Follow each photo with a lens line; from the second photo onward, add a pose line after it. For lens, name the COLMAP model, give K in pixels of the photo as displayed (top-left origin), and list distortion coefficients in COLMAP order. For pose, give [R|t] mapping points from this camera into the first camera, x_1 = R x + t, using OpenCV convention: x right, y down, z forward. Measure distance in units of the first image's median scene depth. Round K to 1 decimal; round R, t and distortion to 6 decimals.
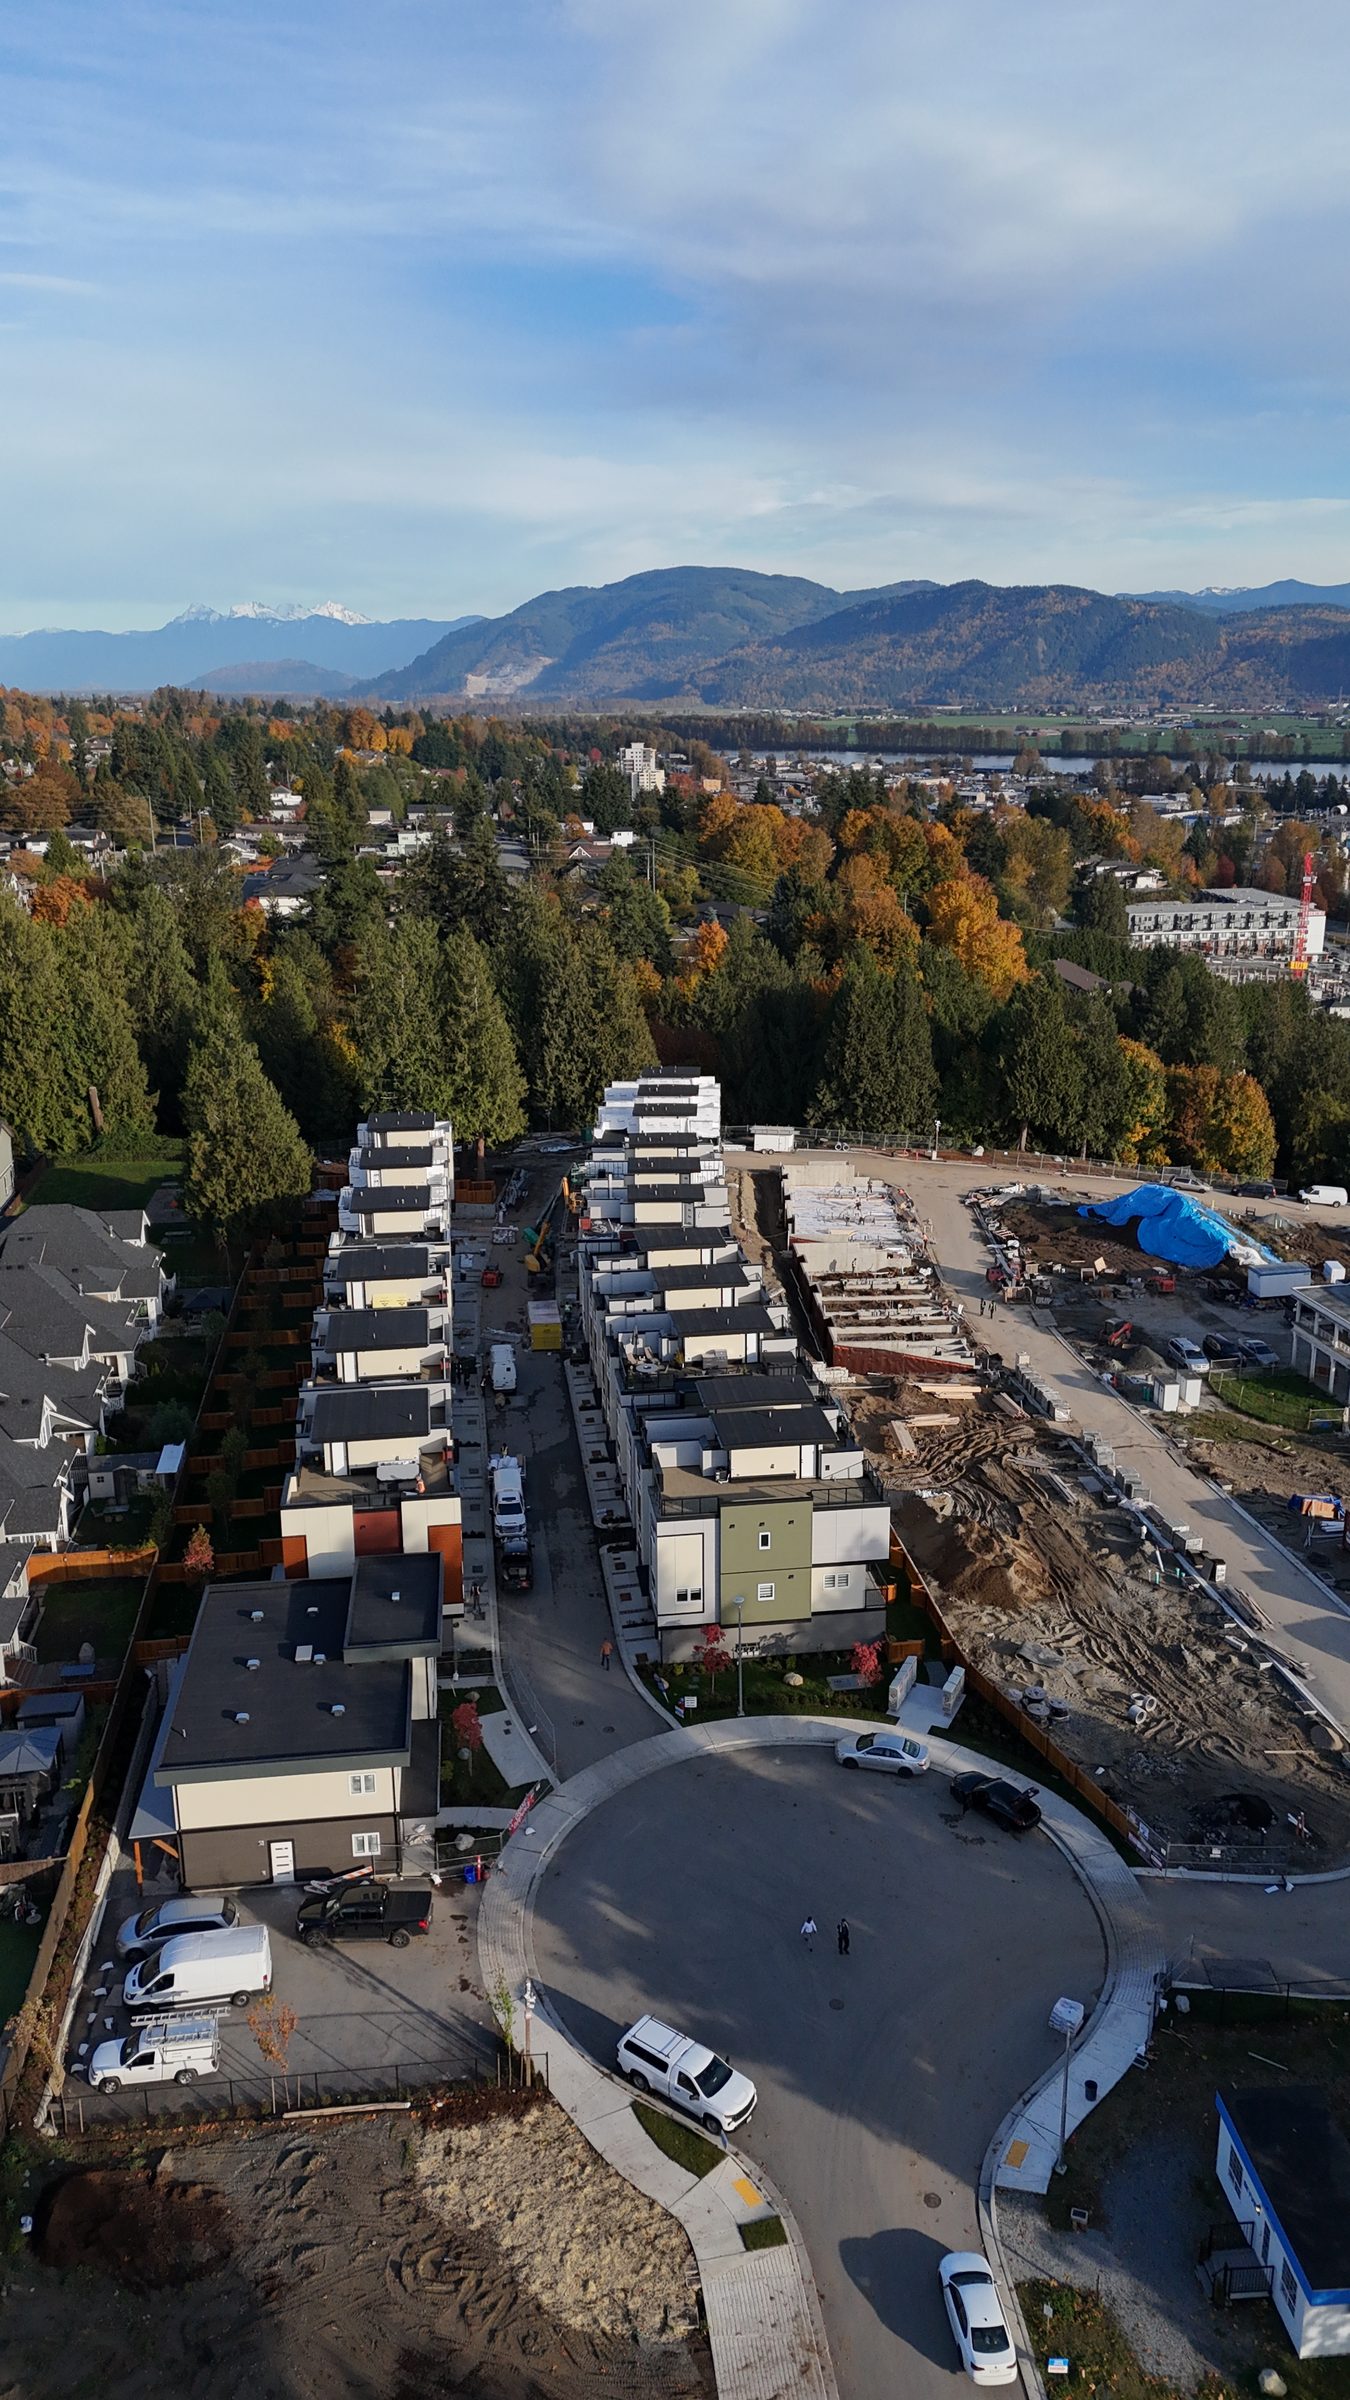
lens RADIAL K [[1750.5, 0, 673.8], [0, 1750.5, 1203.0], [0, 0, 1]] dist [0.081653, -0.076812]
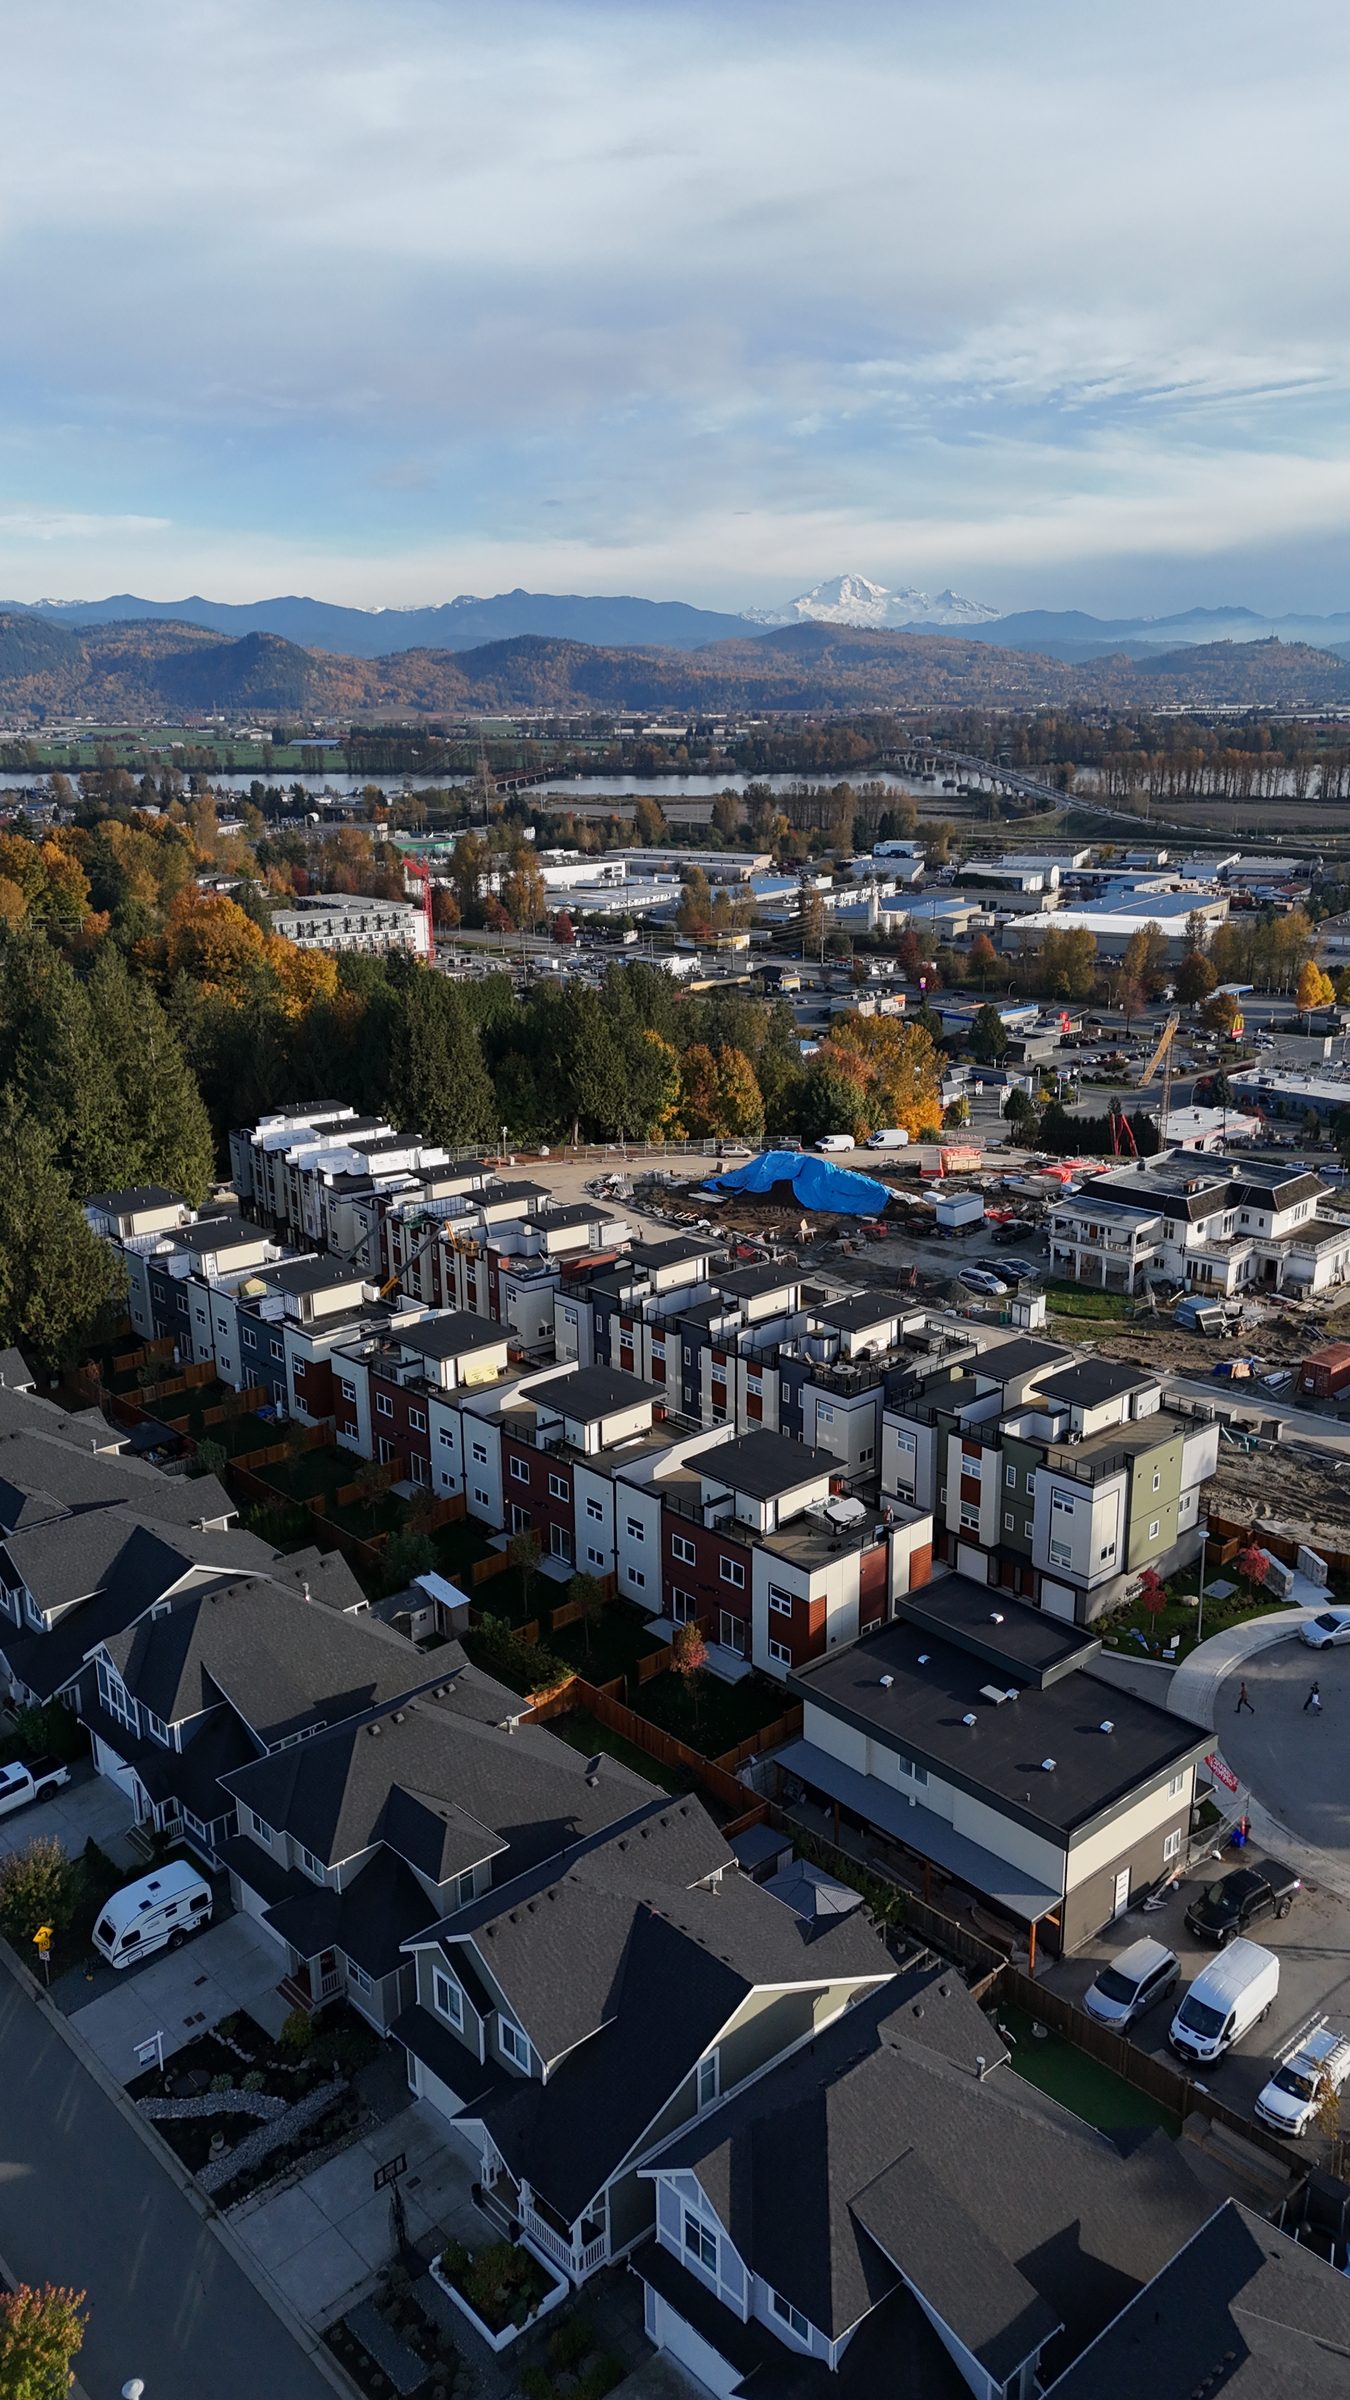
lens RADIAL K [[1750.5, 0, 679.2], [0, 1750.5, 1213.9], [0, 0, 1]] dist [0.081653, -0.076812]
pose [[0.823204, -0.165641, 0.543045, -0.553501], [0.166393, 0.984882, 0.048176, -0.050802], [-0.542815, 0.050700, 0.838320, 0.185710]]
